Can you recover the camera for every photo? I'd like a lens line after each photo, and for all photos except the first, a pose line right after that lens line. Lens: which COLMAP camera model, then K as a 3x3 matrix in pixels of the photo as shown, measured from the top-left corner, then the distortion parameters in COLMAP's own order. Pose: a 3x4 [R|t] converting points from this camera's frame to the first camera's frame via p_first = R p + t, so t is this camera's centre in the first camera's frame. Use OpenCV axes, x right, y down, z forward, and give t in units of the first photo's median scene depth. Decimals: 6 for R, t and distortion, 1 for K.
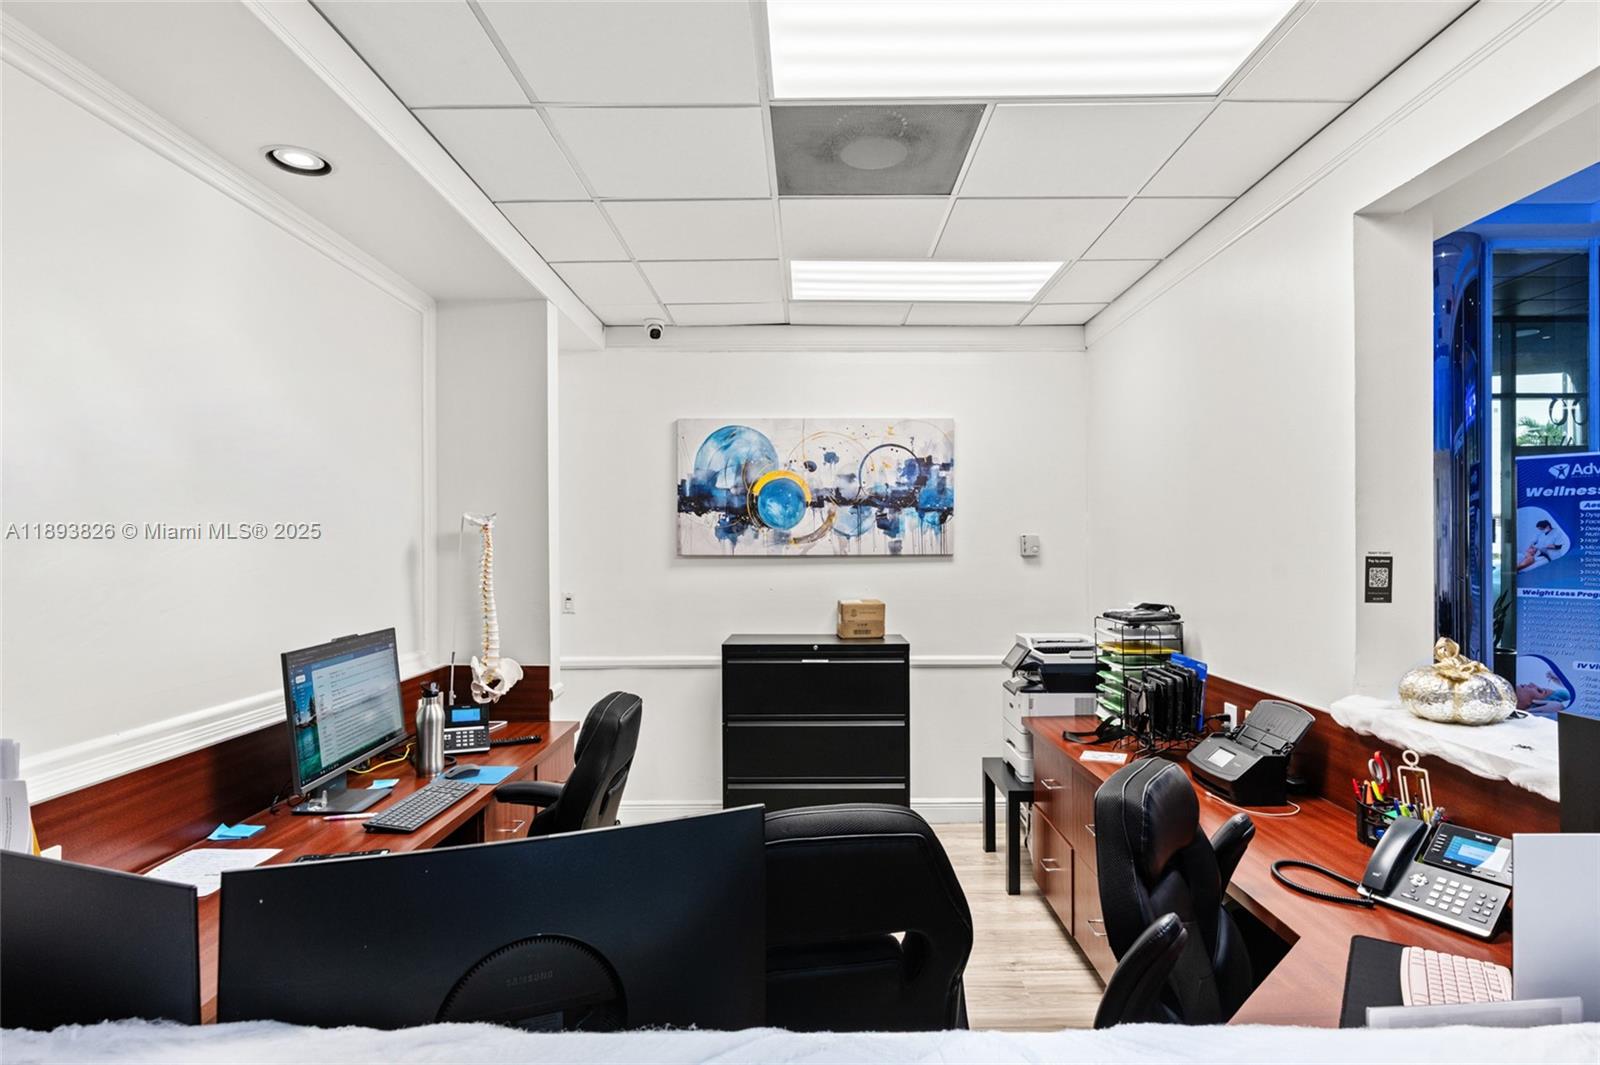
lens RADIAL K [[828.0, 0, 808.4], [0, 828.0, 544.8], [0, 0, 1]] dist [-0.013540, 0.001578]
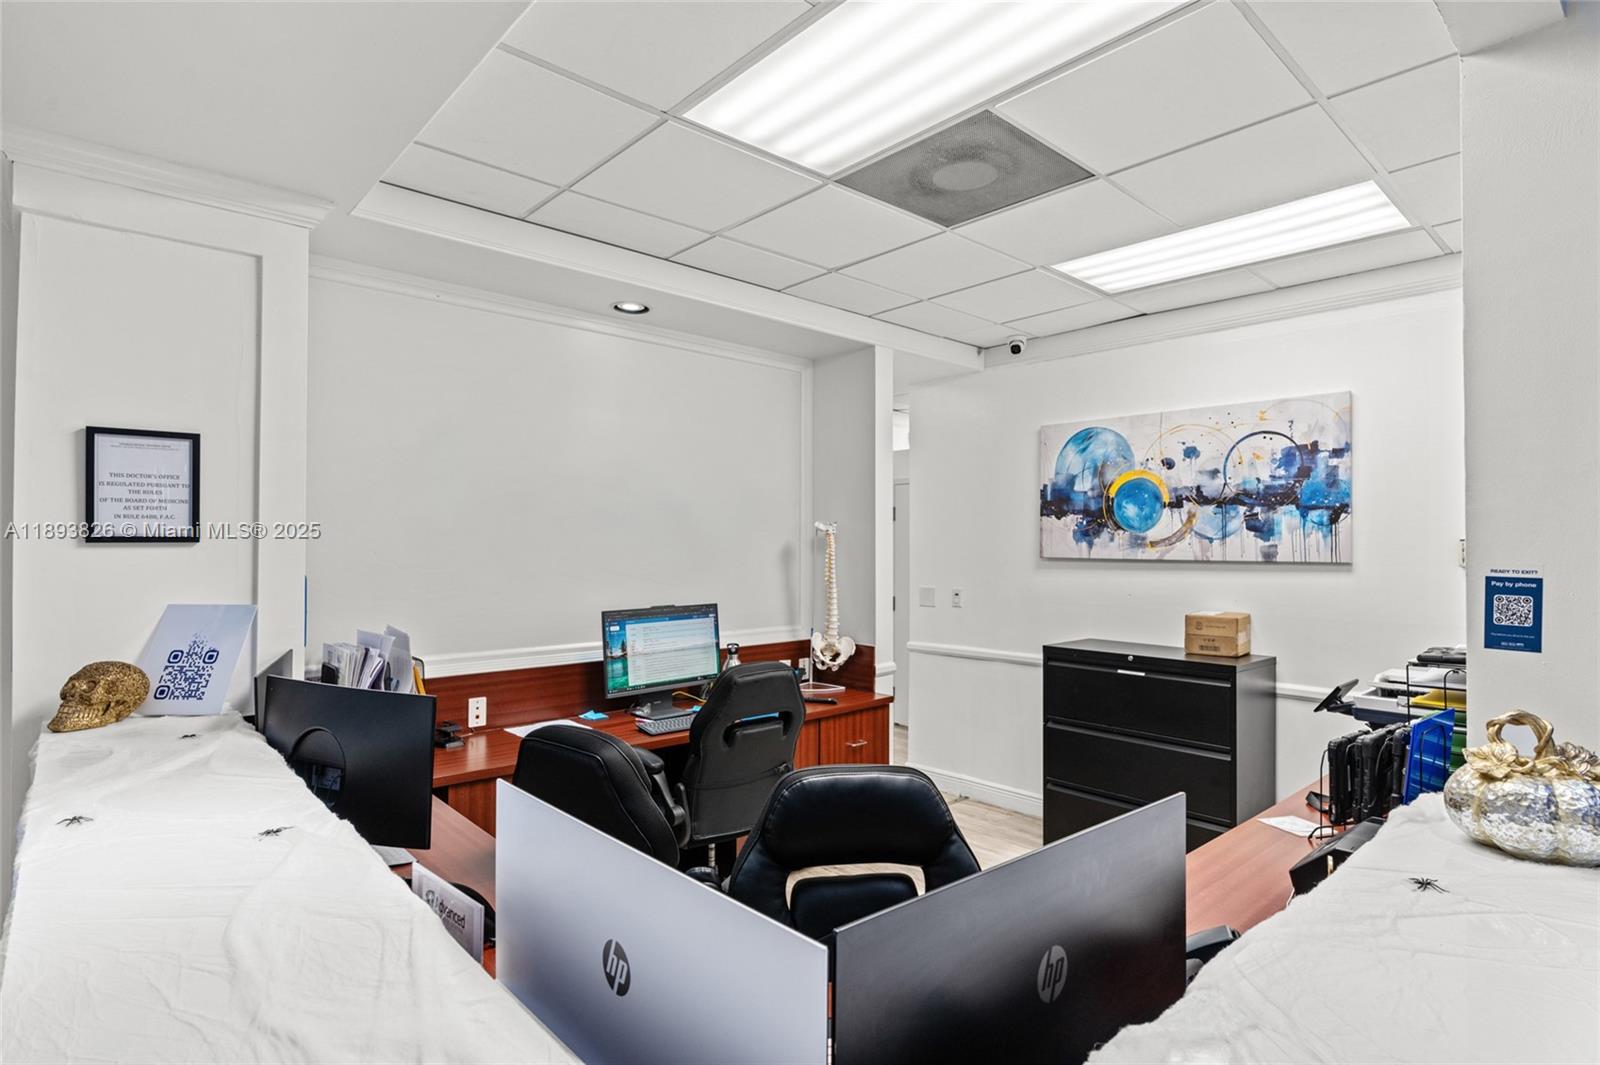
lens RADIAL K [[828.0, 0, 815.1], [0, 828.0, 532.8], [0, 0, 1]] dist [-0.013540, 0.001578]
pose [[0.673002, -0.003954, -0.739630, 0.453093], [-0.006326, 0.999918, -0.011101, -0.005542], [0.739614, 0.012150, 0.672922, 0.100076]]
